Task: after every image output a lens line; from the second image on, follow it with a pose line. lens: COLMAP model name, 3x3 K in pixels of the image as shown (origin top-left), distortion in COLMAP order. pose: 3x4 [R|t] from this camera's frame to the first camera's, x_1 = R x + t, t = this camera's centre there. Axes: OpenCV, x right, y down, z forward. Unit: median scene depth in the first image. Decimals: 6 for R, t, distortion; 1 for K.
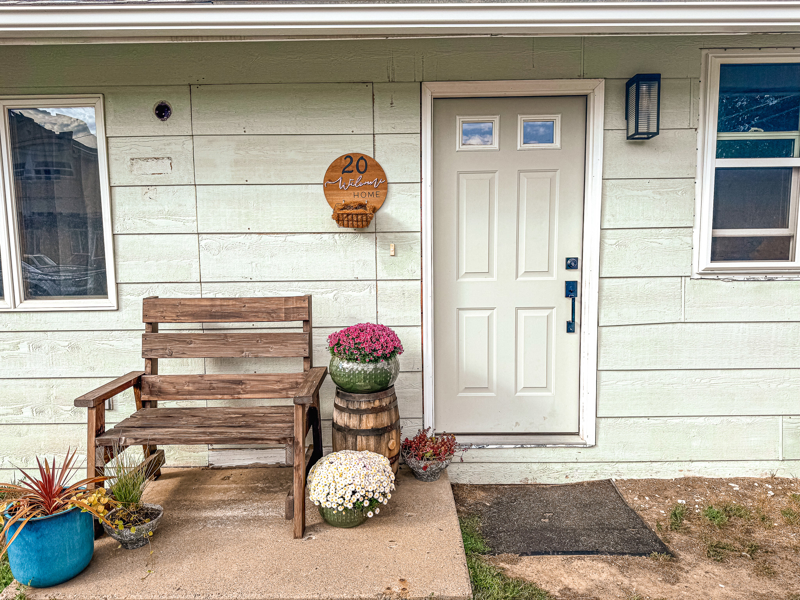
lens RADIAL K [[565.8, 0, 401.8], [0, 565.8, 301.6], [0, 0, 1]] dist [0.038881, -0.046981]
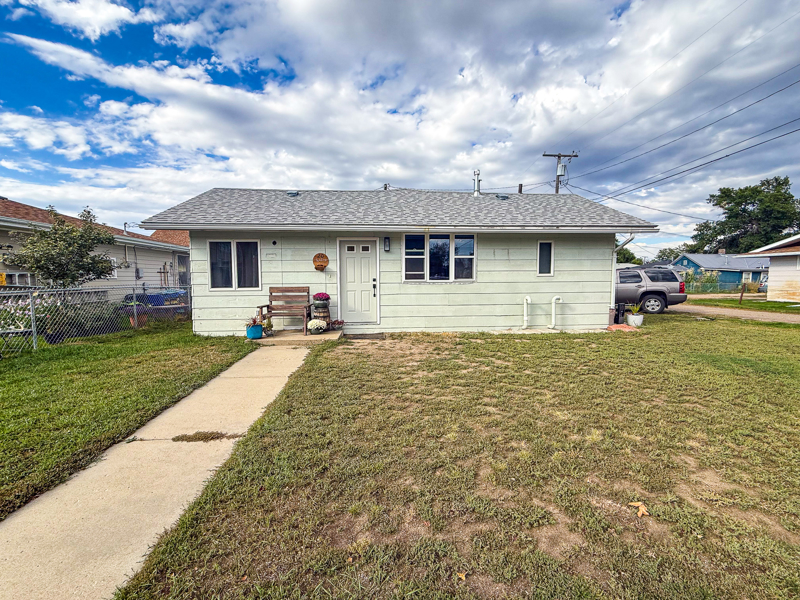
lens RADIAL K [[319.1, 0, 397.8], [0, 319.1, 294.7], [0, 0, 1]] dist [-0.002061, 0.000576]
pose [[0.997462, 0.003322, 0.071128, 0.325757], [0.002507, 0.996654, -0.081701, 0.244394], [-0.071161, 0.081672, 0.994116, -1.399297]]
